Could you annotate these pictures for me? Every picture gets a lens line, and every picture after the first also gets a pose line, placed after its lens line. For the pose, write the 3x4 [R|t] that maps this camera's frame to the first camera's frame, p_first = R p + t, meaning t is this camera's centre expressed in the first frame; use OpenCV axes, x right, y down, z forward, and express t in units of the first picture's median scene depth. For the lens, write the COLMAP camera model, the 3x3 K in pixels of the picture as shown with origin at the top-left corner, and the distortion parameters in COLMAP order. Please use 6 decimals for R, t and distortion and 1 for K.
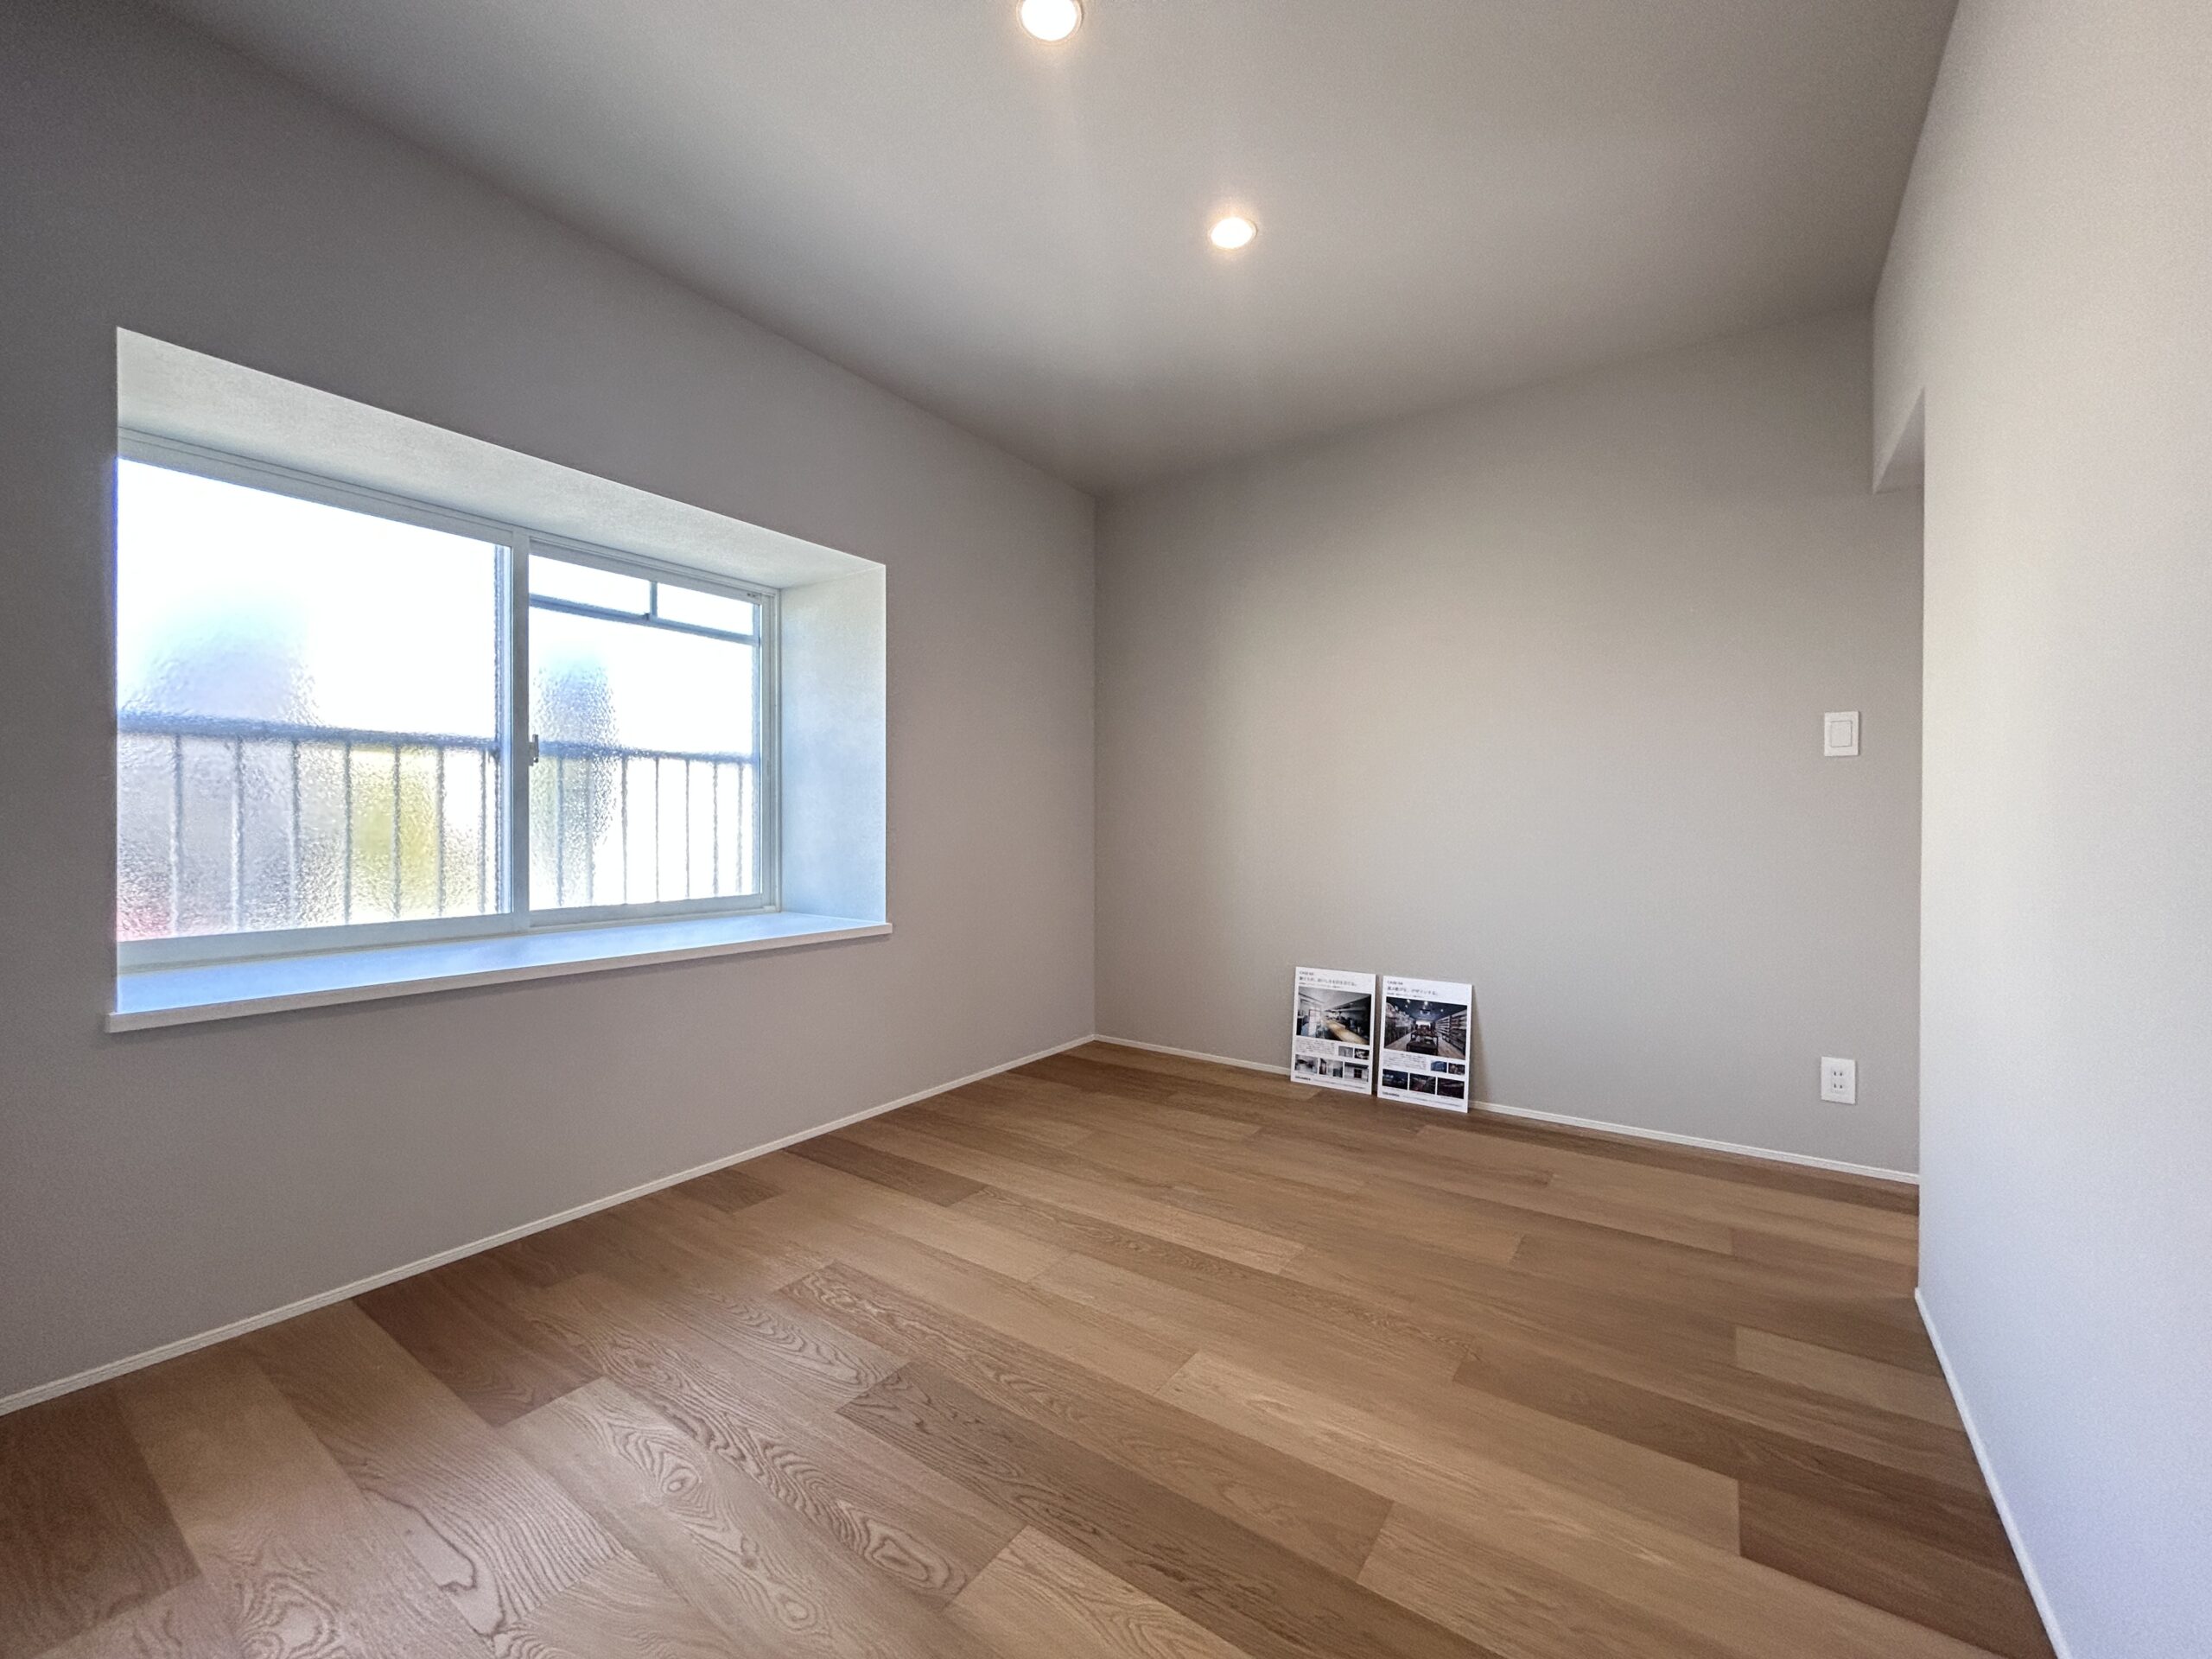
lens RADIAL K [[890.0, 0, 1101.1], [0, 890.0, 825.5], [0, 0, 1]] dist [-0.001627, -0.000081]
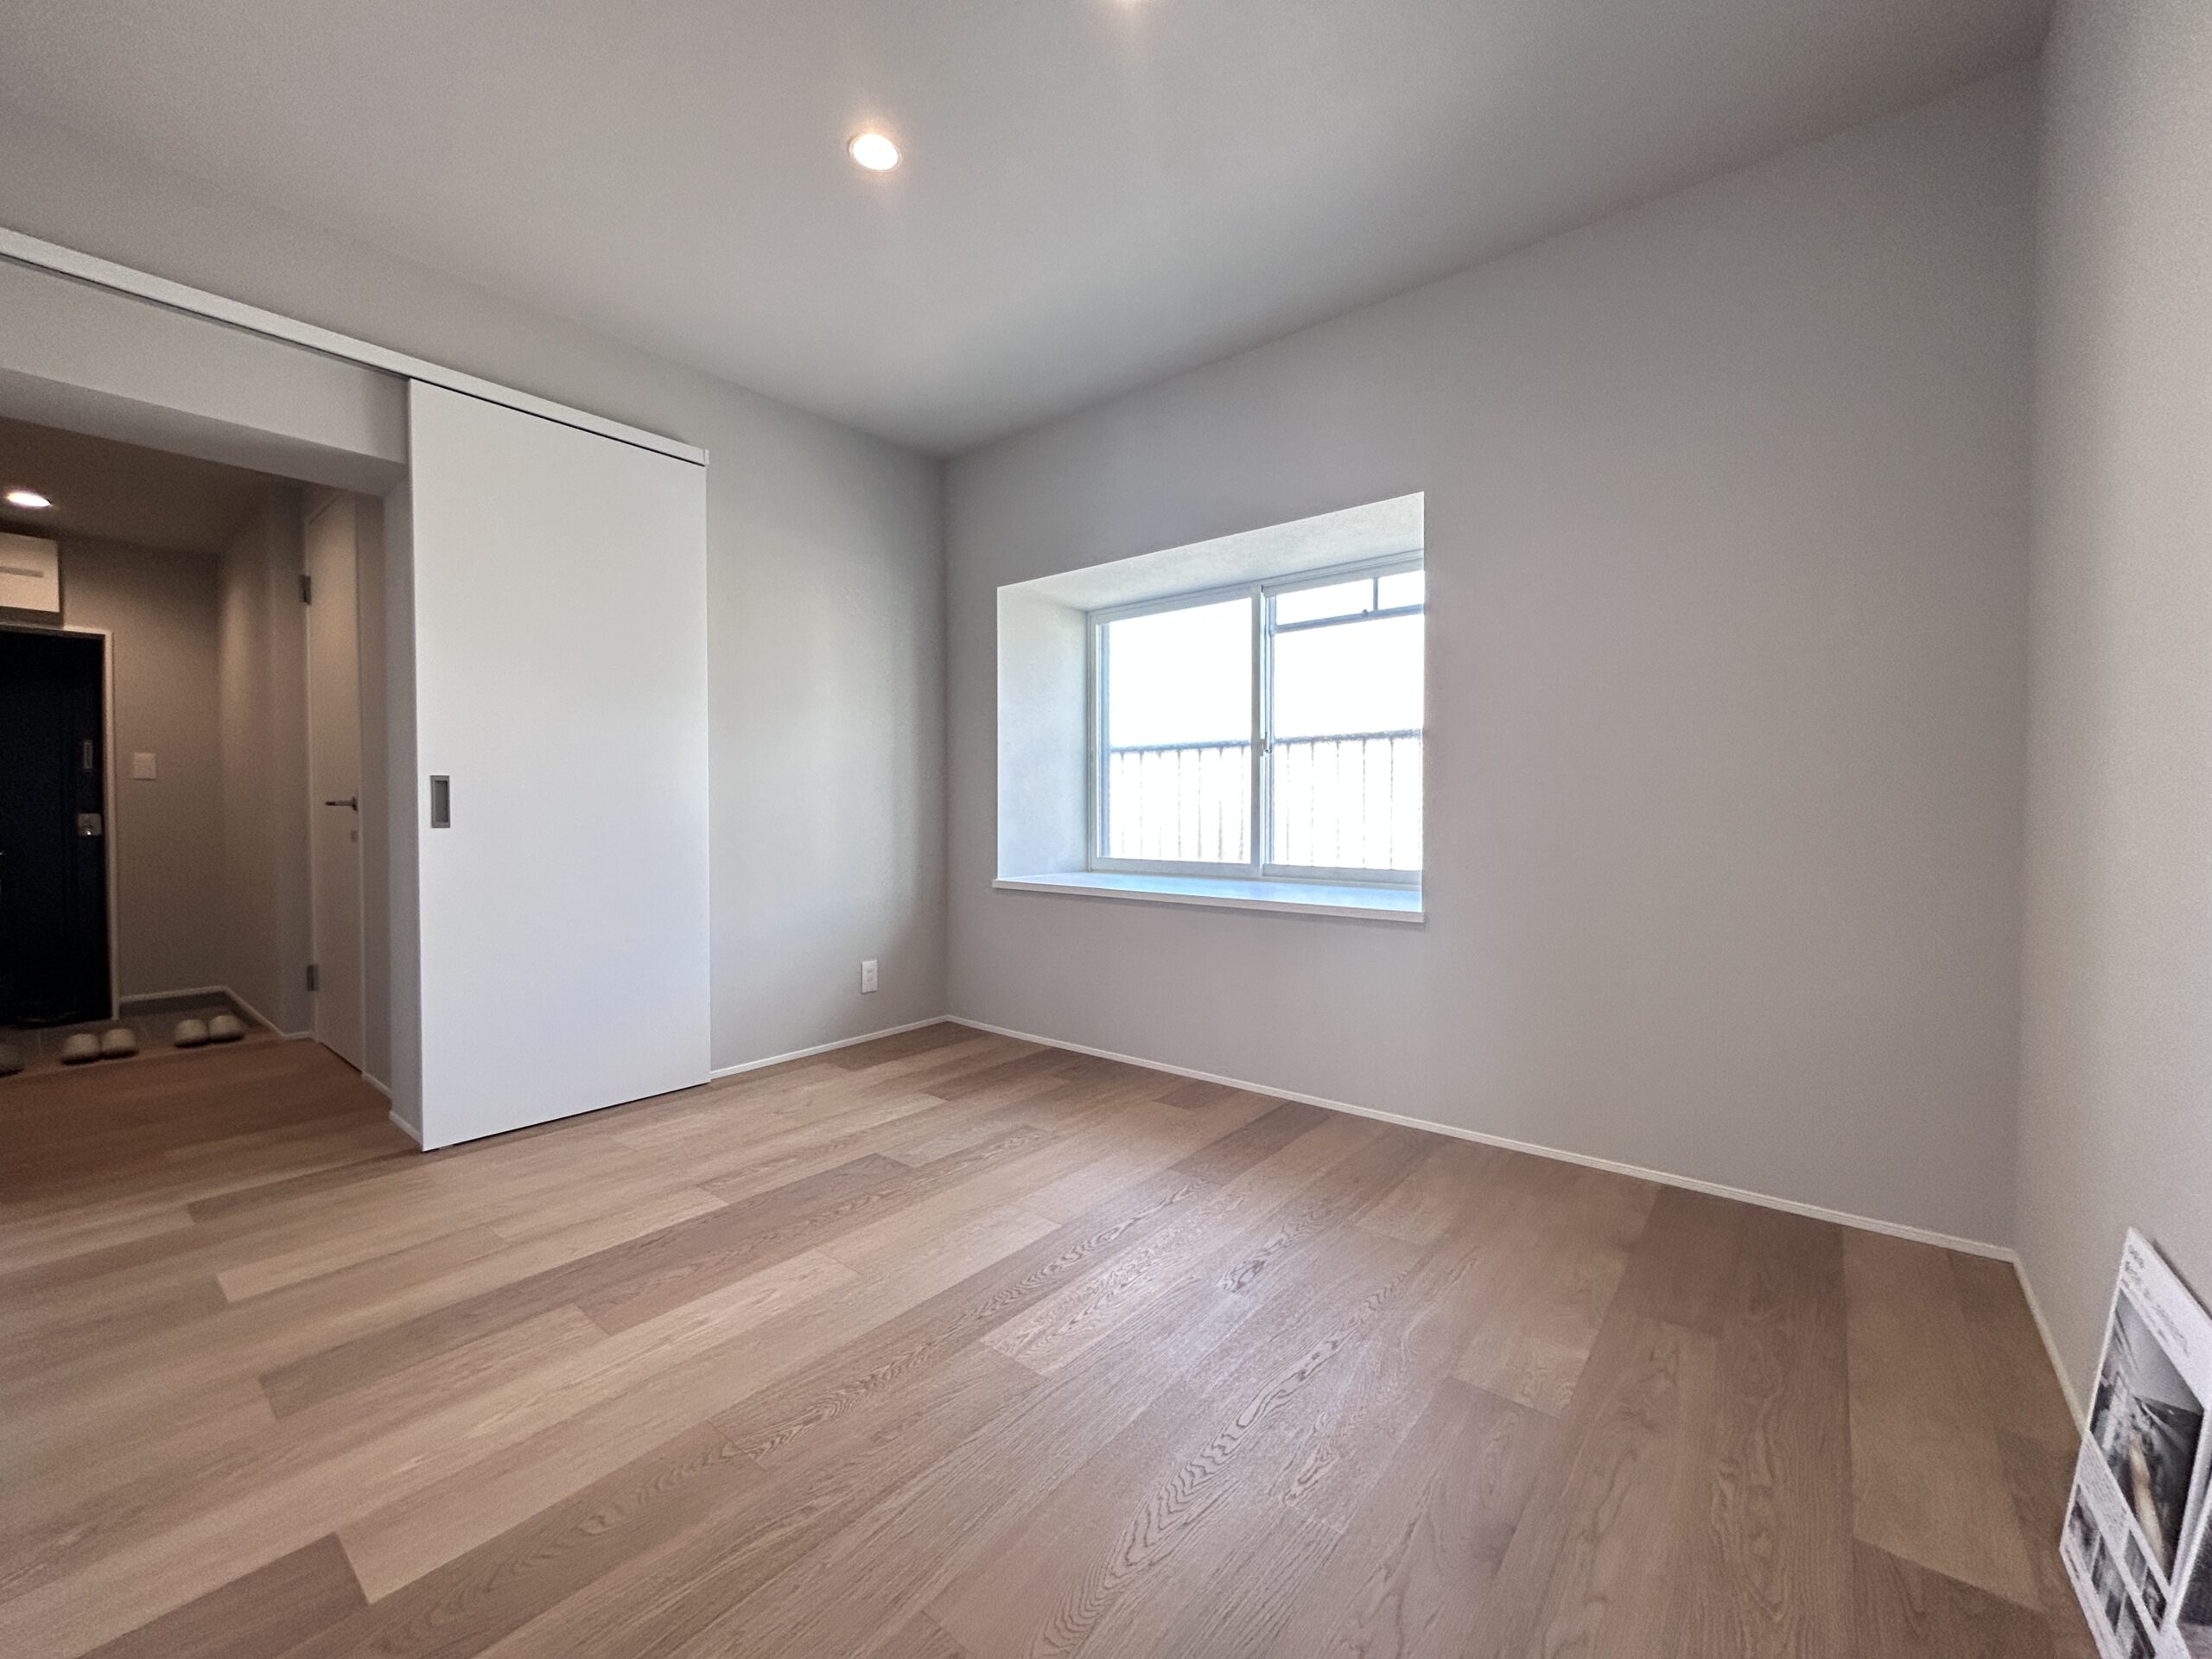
lens RADIAL K [[894.0, 0, 1100.3], [0, 894.0, 833.1], [0, 0, 1]] dist [0.005624, 0.000318]
pose [[-0.073000, 0.028558, -0.996923, 0.745781], [-0.001936, 0.999584, 0.028776, 0.010820], [0.997330, 0.004031, -0.072914, 0.875836]]
